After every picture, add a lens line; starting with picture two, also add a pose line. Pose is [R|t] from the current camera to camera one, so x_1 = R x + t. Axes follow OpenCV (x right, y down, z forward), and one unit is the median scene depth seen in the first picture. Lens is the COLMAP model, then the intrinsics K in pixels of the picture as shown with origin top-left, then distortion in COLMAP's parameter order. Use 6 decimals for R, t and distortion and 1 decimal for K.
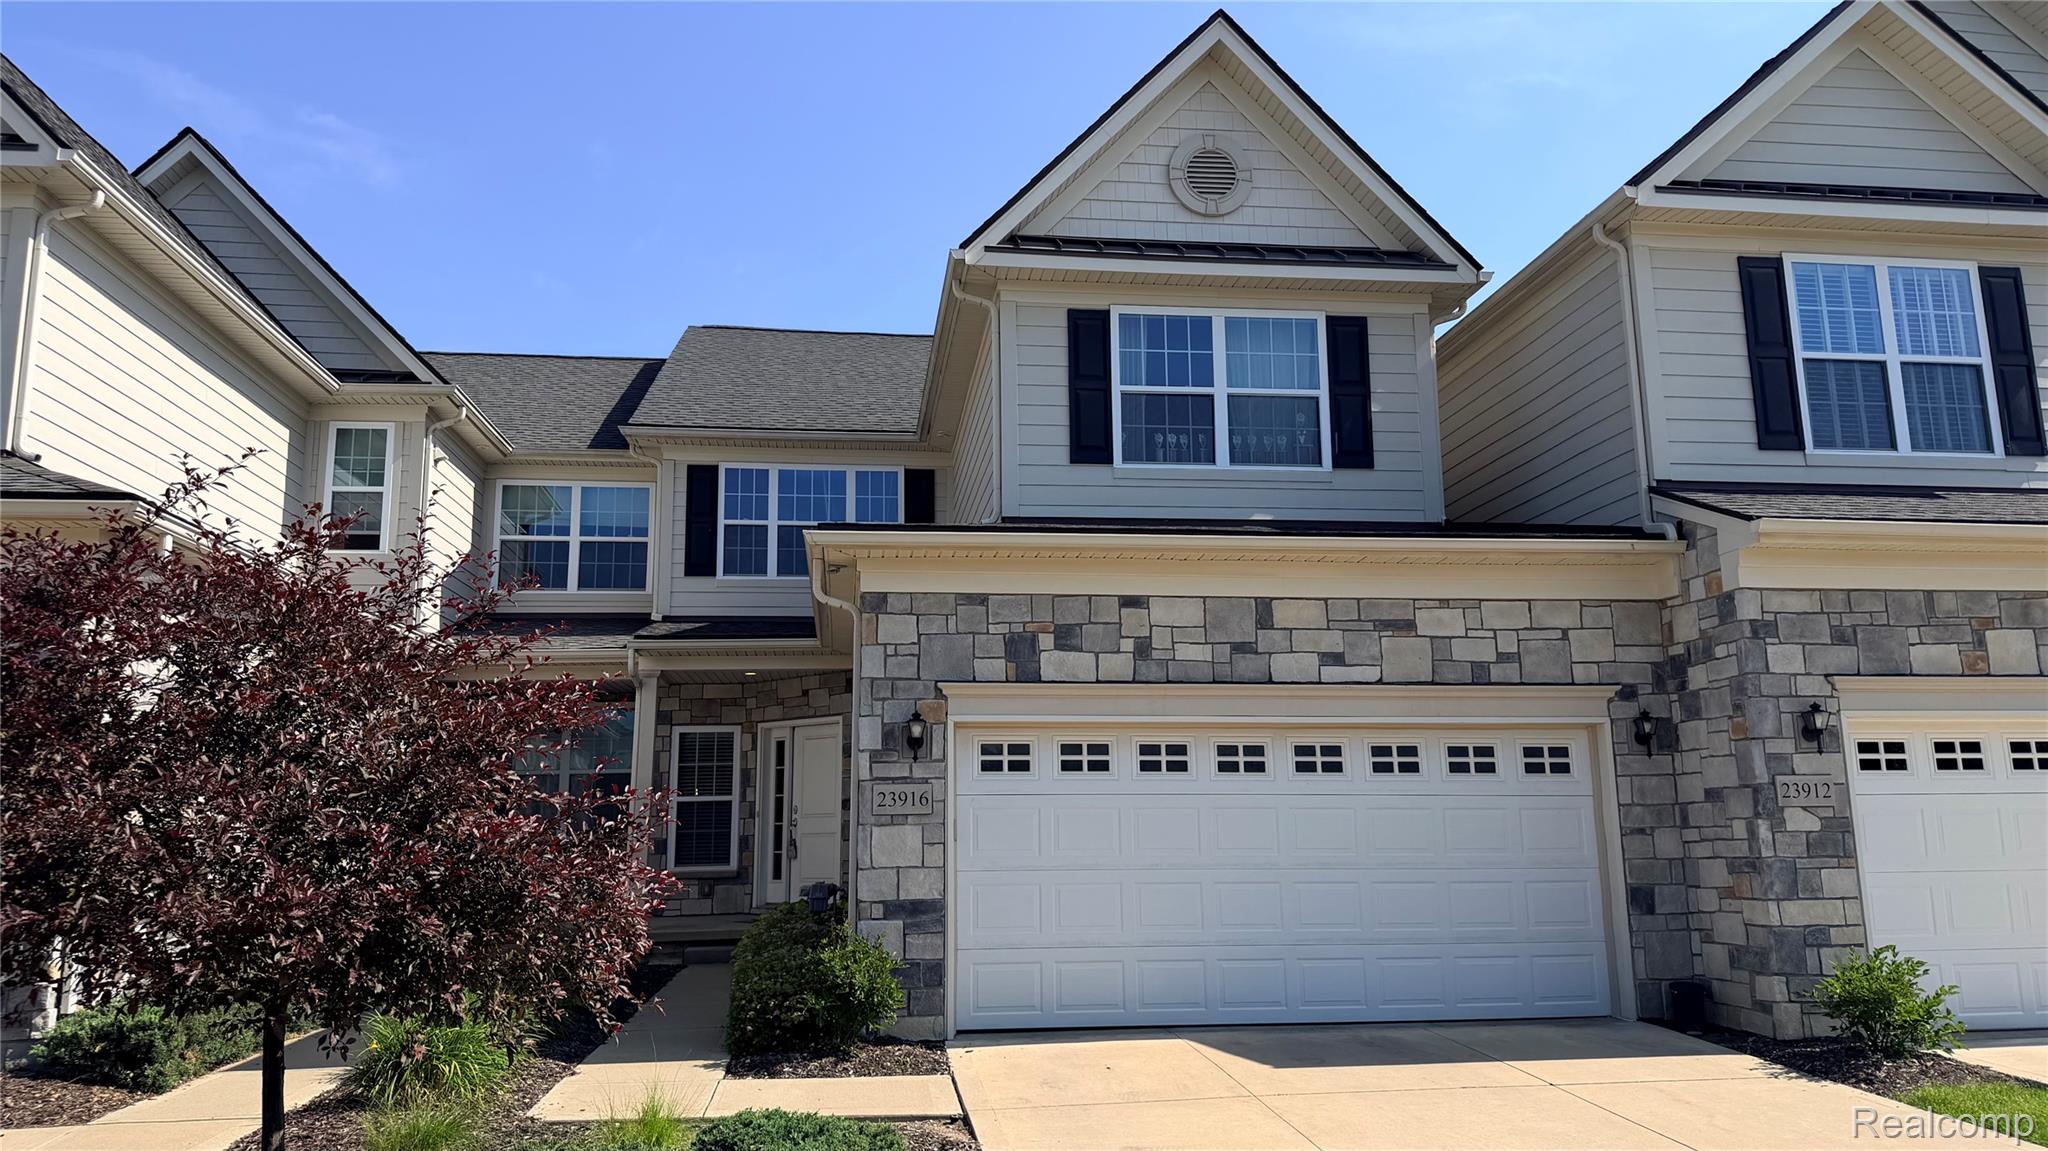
lens RADIAL K [[1407.1, 0, 1024.0], [0, 1407.1, 575.5], [0, 0, 1]] dist [0.034520, -0.077408]
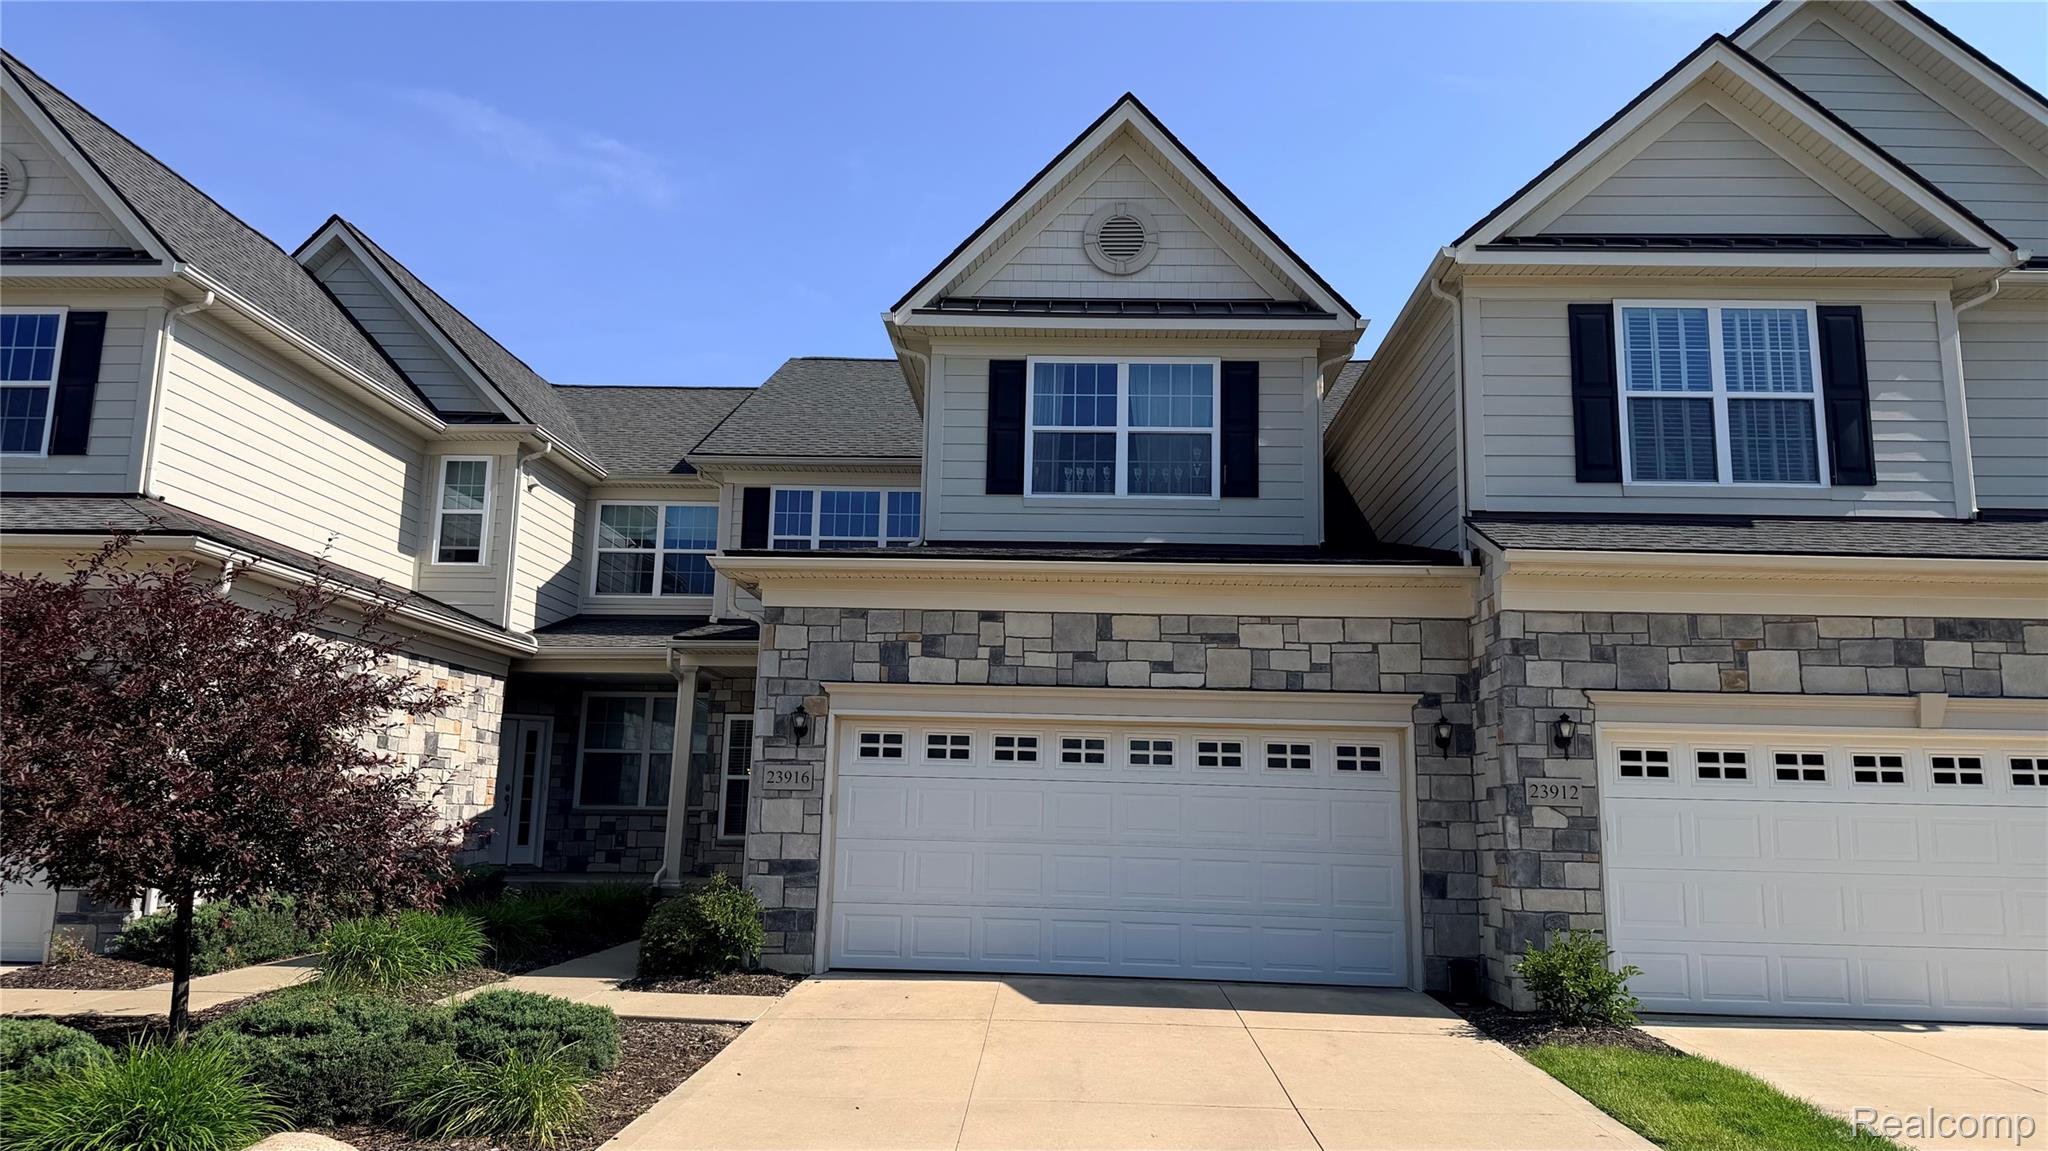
lens RADIAL K [[1441.7, 0, 1118.5], [0, 1441.7, 576.7], [0, 0, 1]] dist [0.042415, -0.102411]
pose [[0.987615, 0.006172, -0.156777, 0.339541], [-0.005059, 0.999959, 0.007500, -0.021950], [0.156817, -0.006614, 0.987606, -0.163477]]
